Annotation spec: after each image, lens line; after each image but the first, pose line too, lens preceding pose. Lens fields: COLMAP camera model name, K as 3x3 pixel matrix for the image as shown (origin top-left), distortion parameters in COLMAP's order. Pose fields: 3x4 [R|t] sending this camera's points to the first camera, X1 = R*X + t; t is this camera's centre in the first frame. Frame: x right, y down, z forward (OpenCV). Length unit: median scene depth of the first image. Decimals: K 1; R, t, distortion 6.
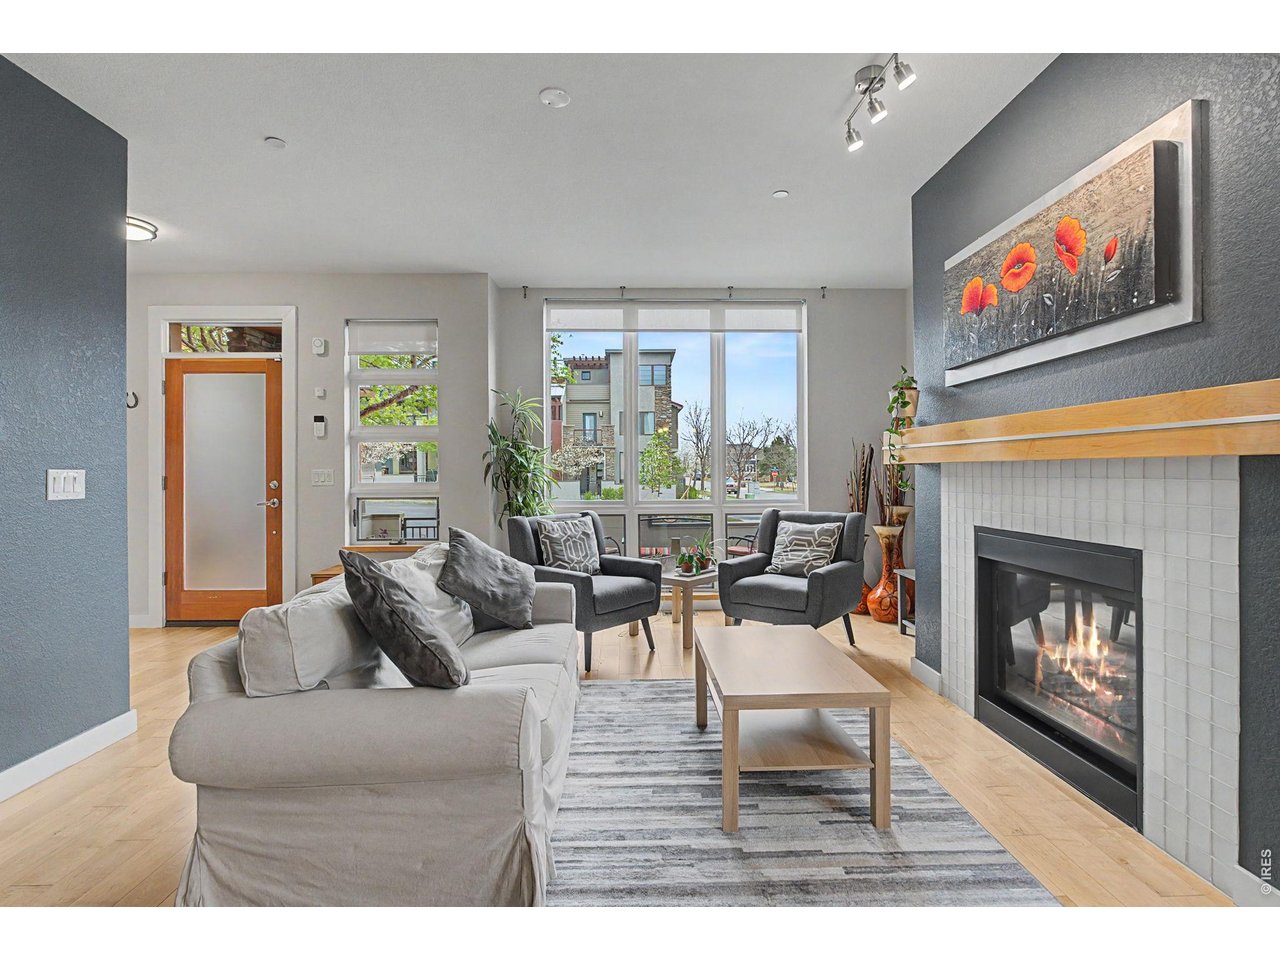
lens RADIAL K [[611.5, 0, 637.3], [0, 611.5, 472.9], [0, 0, 1]] dist [-0.002987, -0.000376]
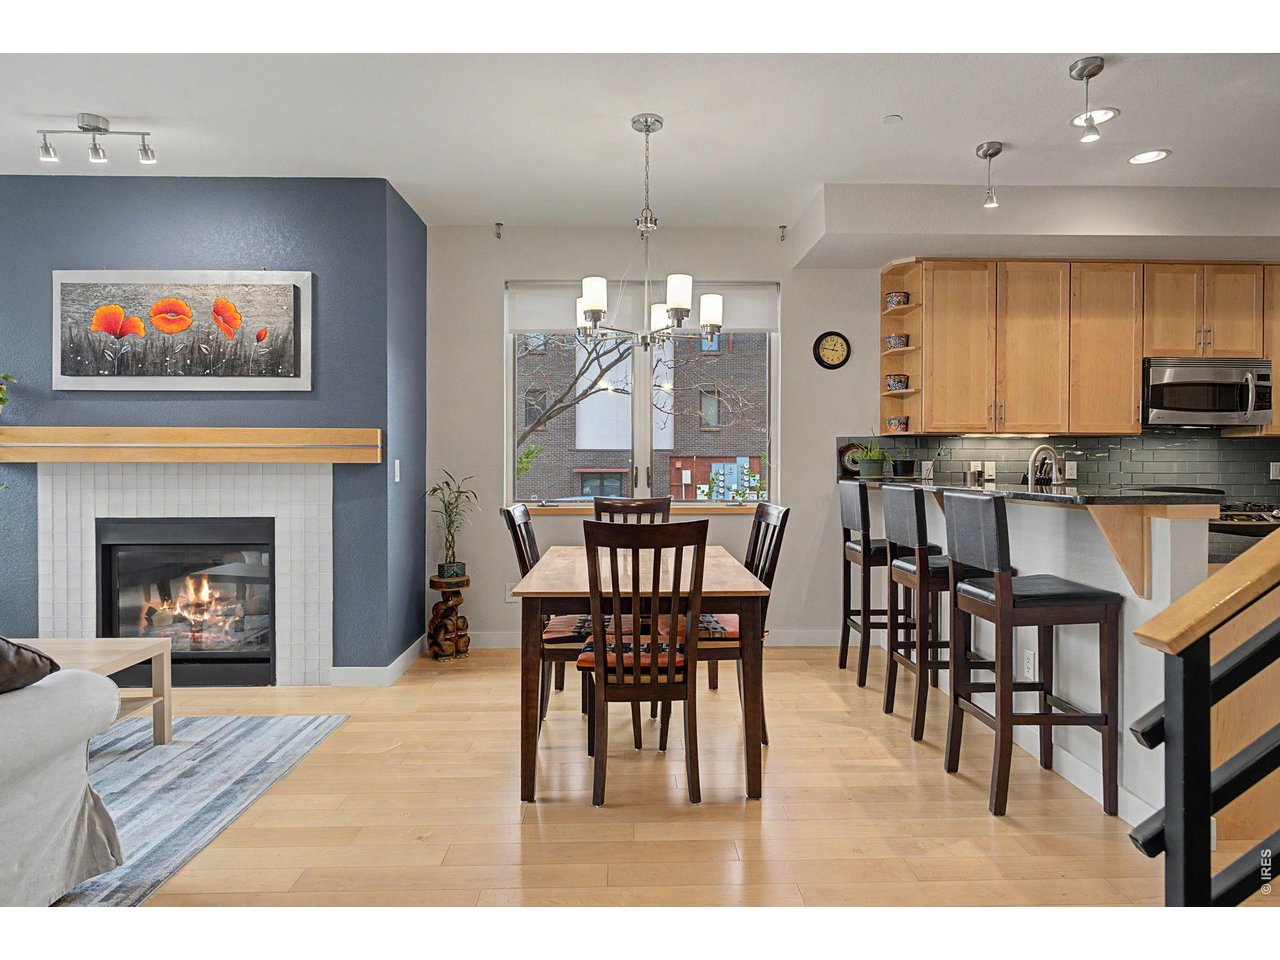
lens RADIAL K [[611.5, 0, 637.3], [0, 611.5, 472.9], [0, 0, 1]] dist [-0.002987, -0.000376]
pose [[-0.000499, 0.001620, 0.999999, -0.822350], [0.000027, 0.999999, -0.001620, 0.005907], [-1.000000, 0.000026, -0.000499, -0.002346]]
